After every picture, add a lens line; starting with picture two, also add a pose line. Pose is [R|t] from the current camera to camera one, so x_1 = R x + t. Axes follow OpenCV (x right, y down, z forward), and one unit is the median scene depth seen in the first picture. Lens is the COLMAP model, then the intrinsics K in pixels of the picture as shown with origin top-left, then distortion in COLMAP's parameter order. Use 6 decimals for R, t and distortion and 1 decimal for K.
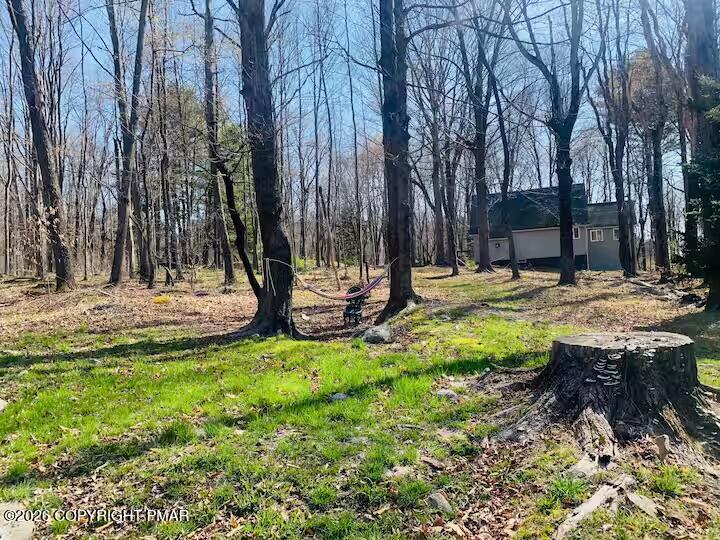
lens RADIAL K [[547.2, 0, 360.0], [0, 547.2, 270.0], [0, 0, 1]] dist [0.000029, -0.001199]
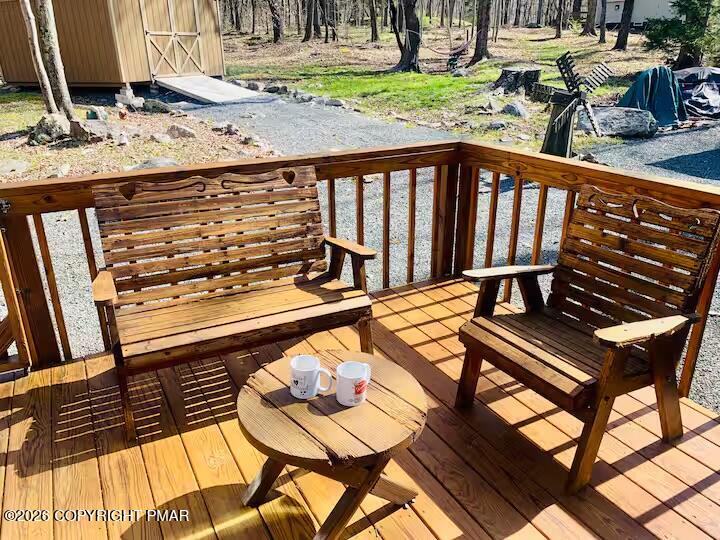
lens RADIAL K [[547.2, 0, 360.0], [0, 547.2, 270.0], [0, 0, 1]] dist [0.000029, -0.001199]
pose [[0.975769, 0.112203, -0.187846, 0.108746], [-0.024671, 0.909451, 0.415078, -0.041547], [0.217410, -0.400385, 0.890182, -0.953142]]
